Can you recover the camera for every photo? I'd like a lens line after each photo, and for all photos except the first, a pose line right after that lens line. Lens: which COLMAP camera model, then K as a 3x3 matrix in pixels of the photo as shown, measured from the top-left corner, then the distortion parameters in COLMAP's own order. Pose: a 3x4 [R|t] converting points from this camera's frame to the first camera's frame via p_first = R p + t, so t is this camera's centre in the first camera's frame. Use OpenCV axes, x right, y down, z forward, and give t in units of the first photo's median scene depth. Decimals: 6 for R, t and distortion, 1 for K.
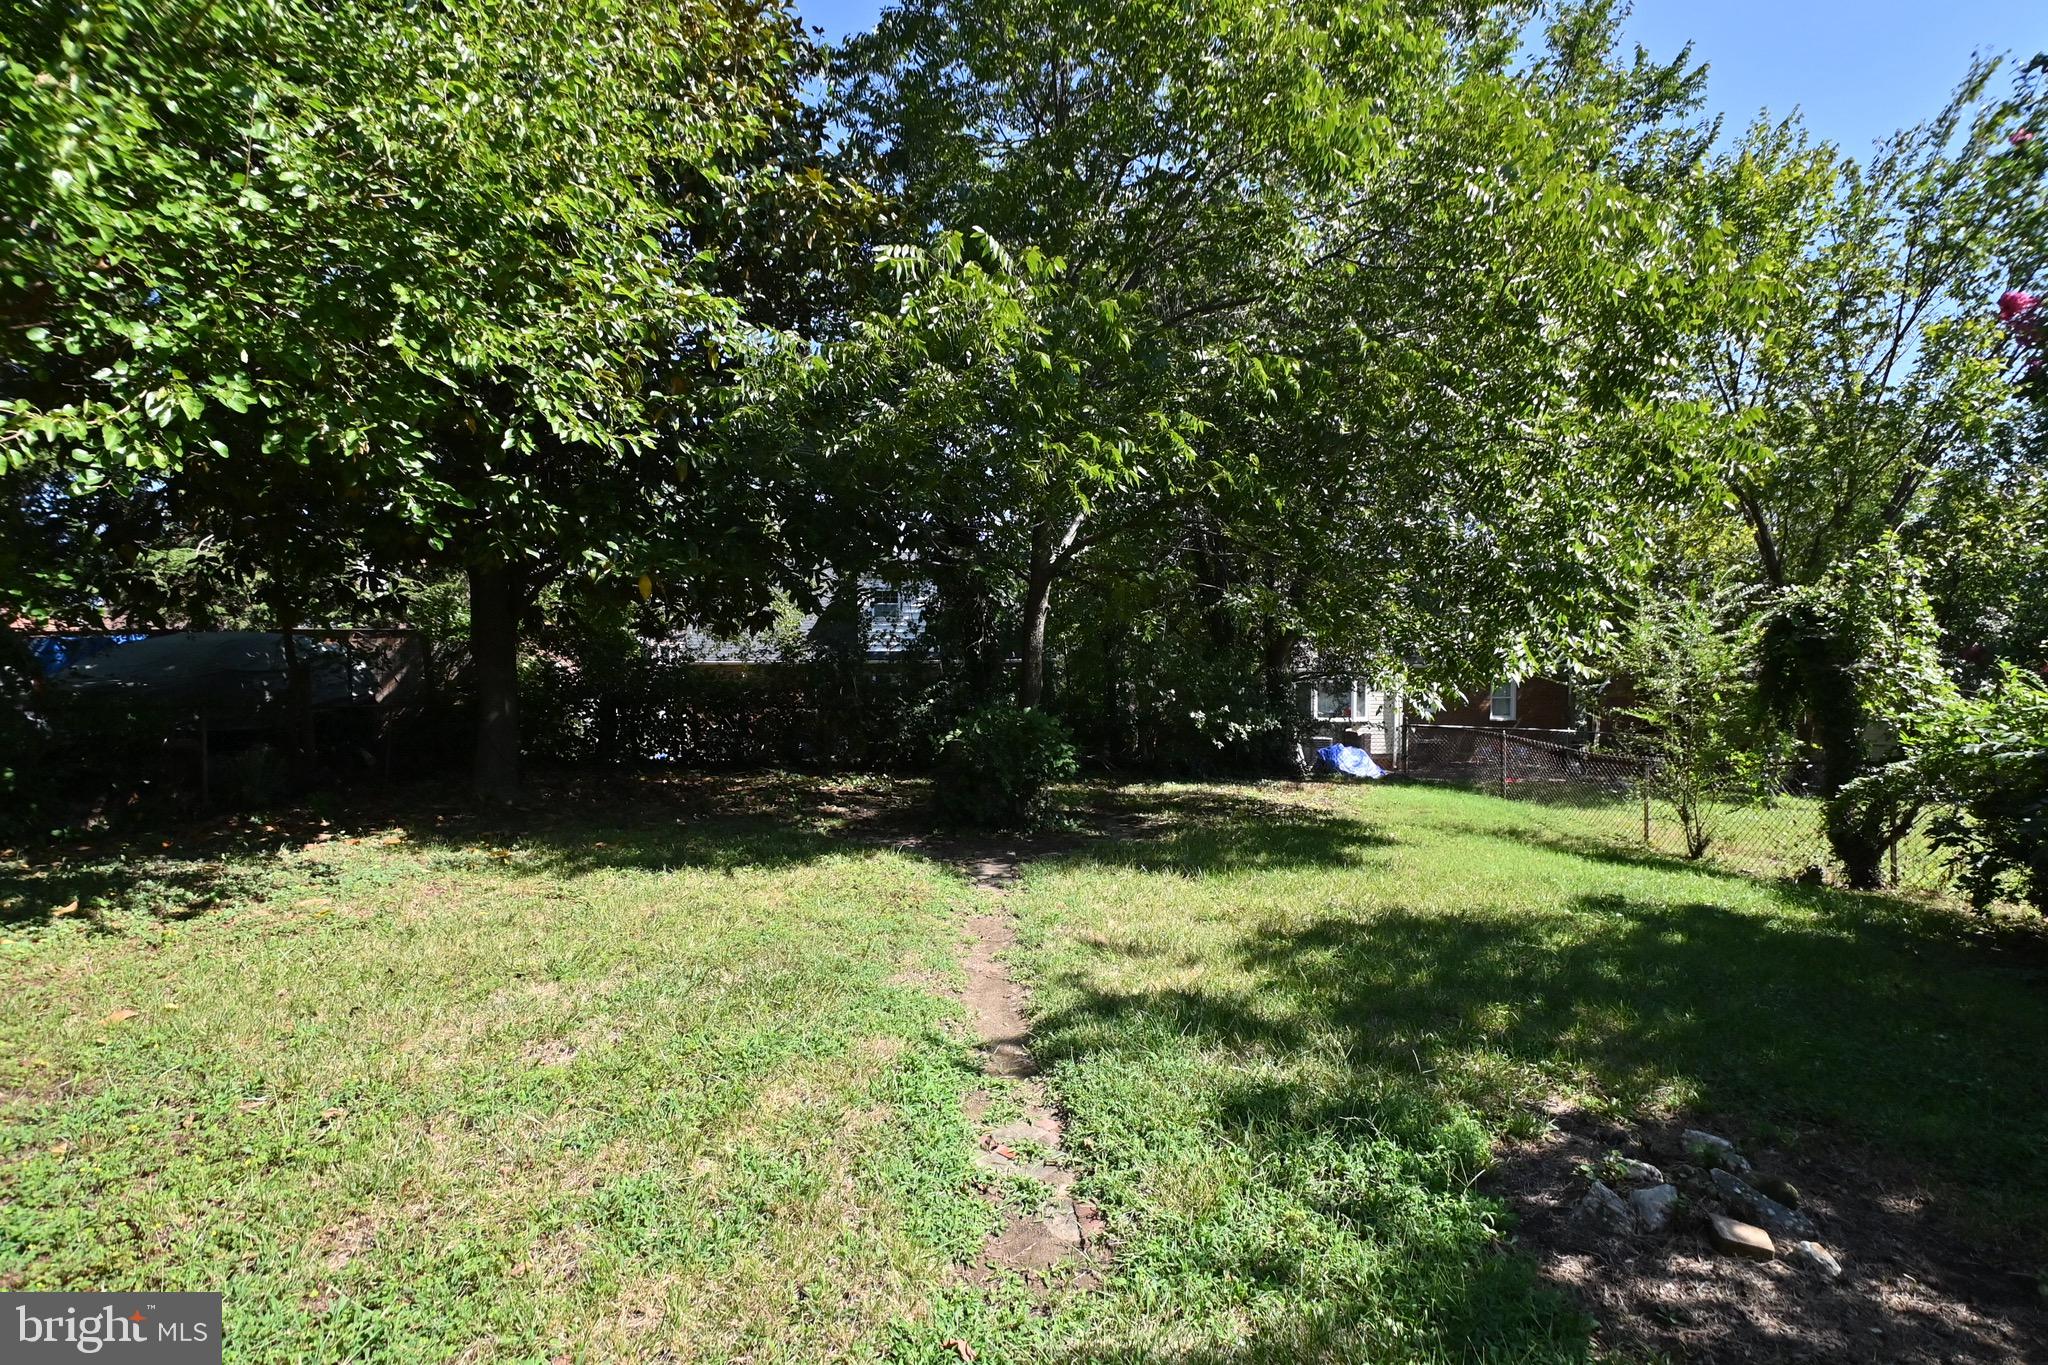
lens RADIAL K [[923.7, 0, 1022.6], [0, 923.7, 714.2], [0, 0, 1]] dist [0.001407, -0.014611]
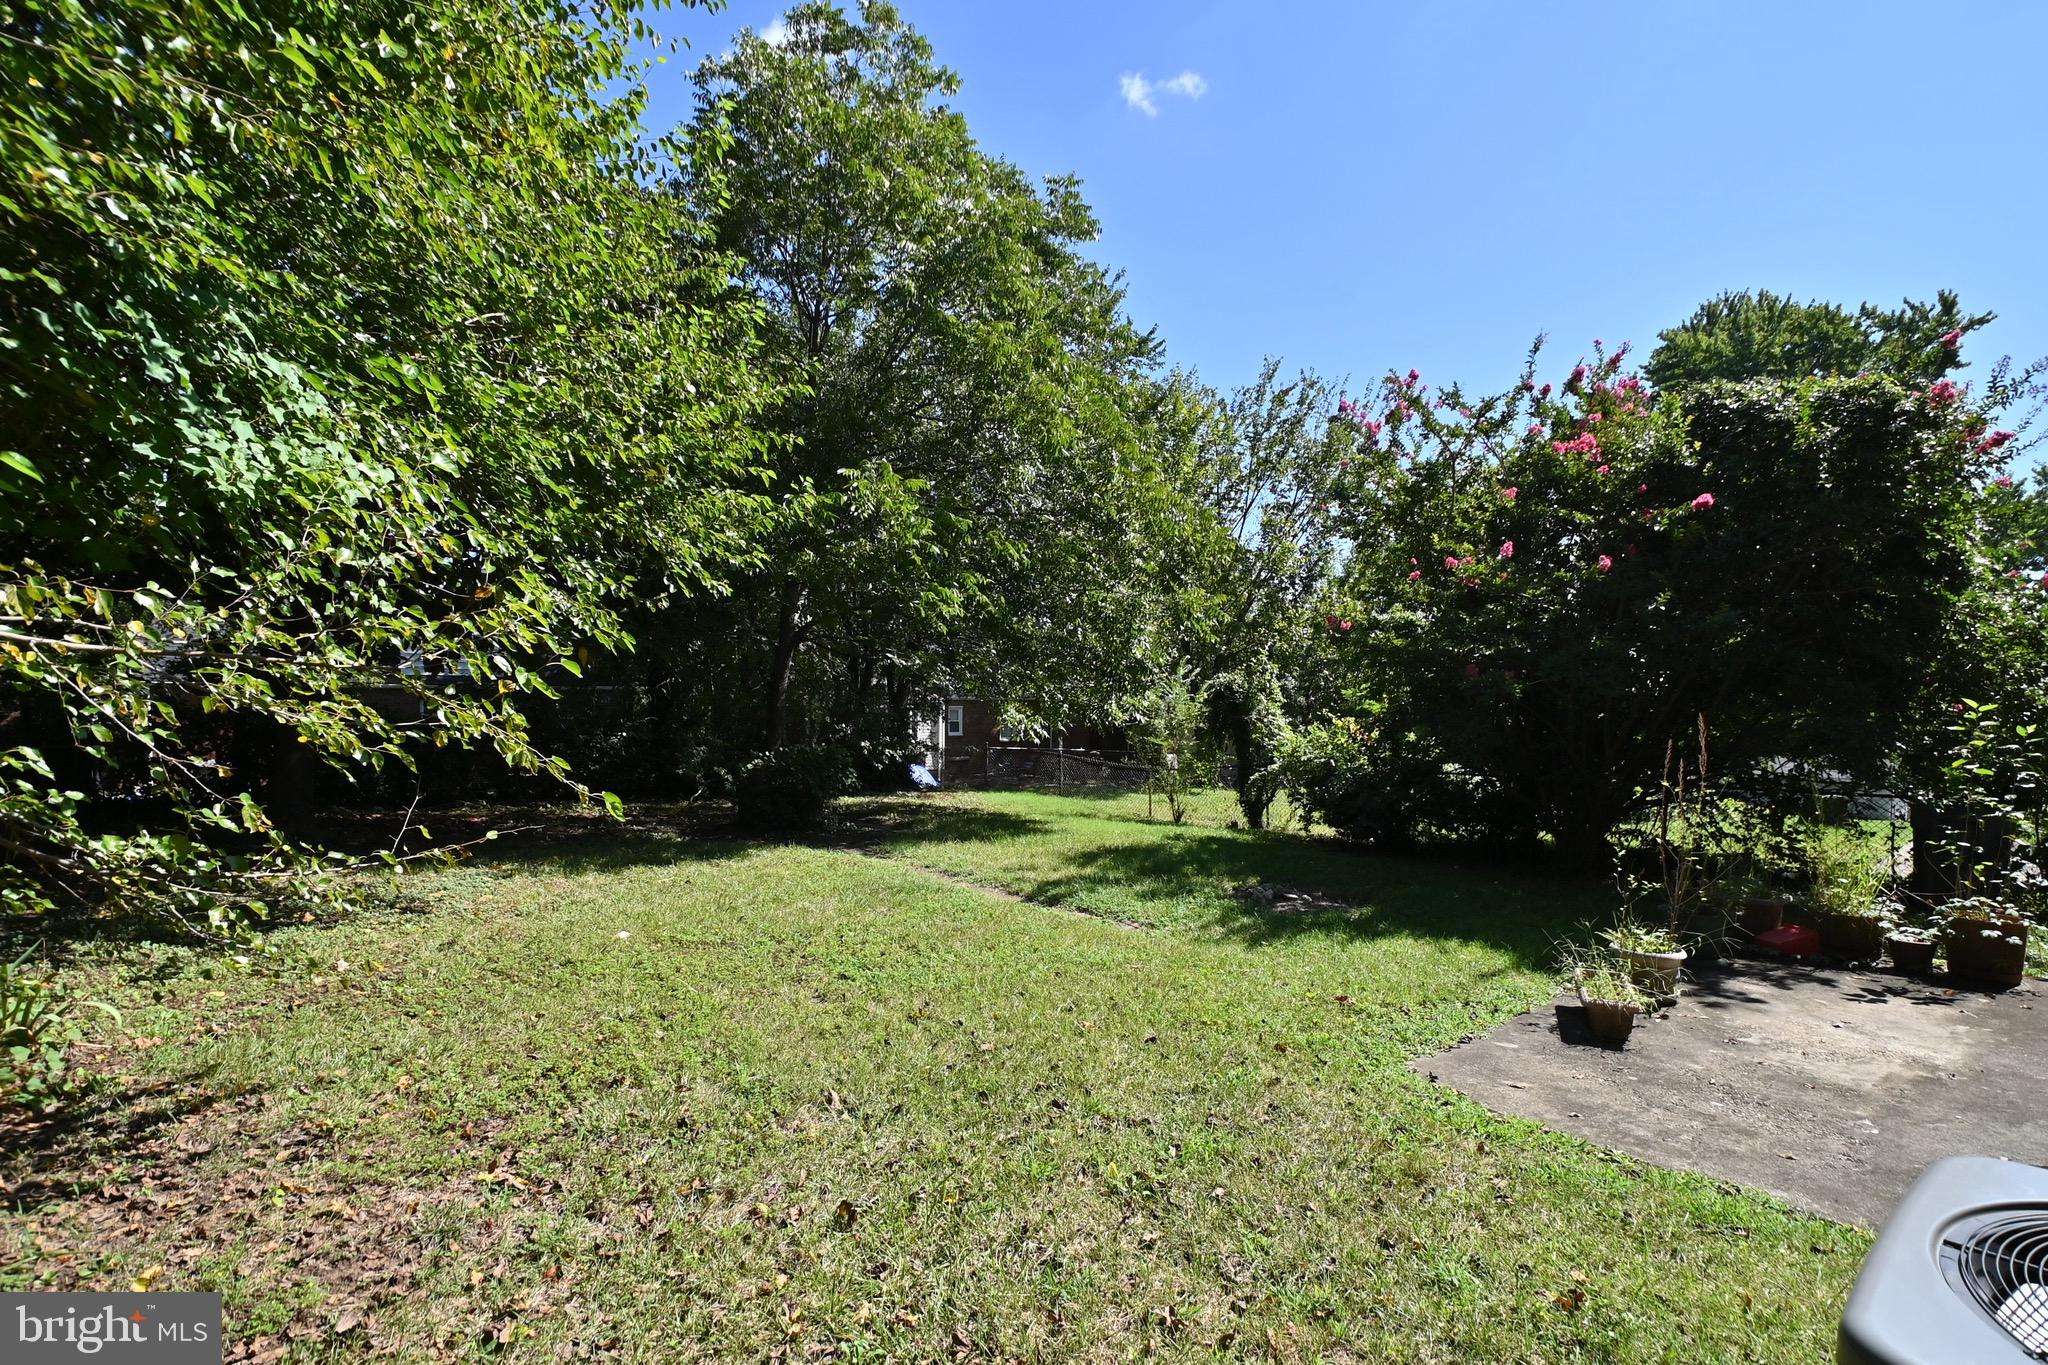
lens RADIAL K [[923.7, 0, 1022.6], [0, 923.7, 714.2], [0, 0, 1]] dist [0.001407, -0.014611]
pose [[0.847125, -0.000204, 0.531394, -0.547996], [0.010995, 0.999793, -0.017144, -0.028101], [-0.531280, 0.020365, 0.846951, -0.412821]]
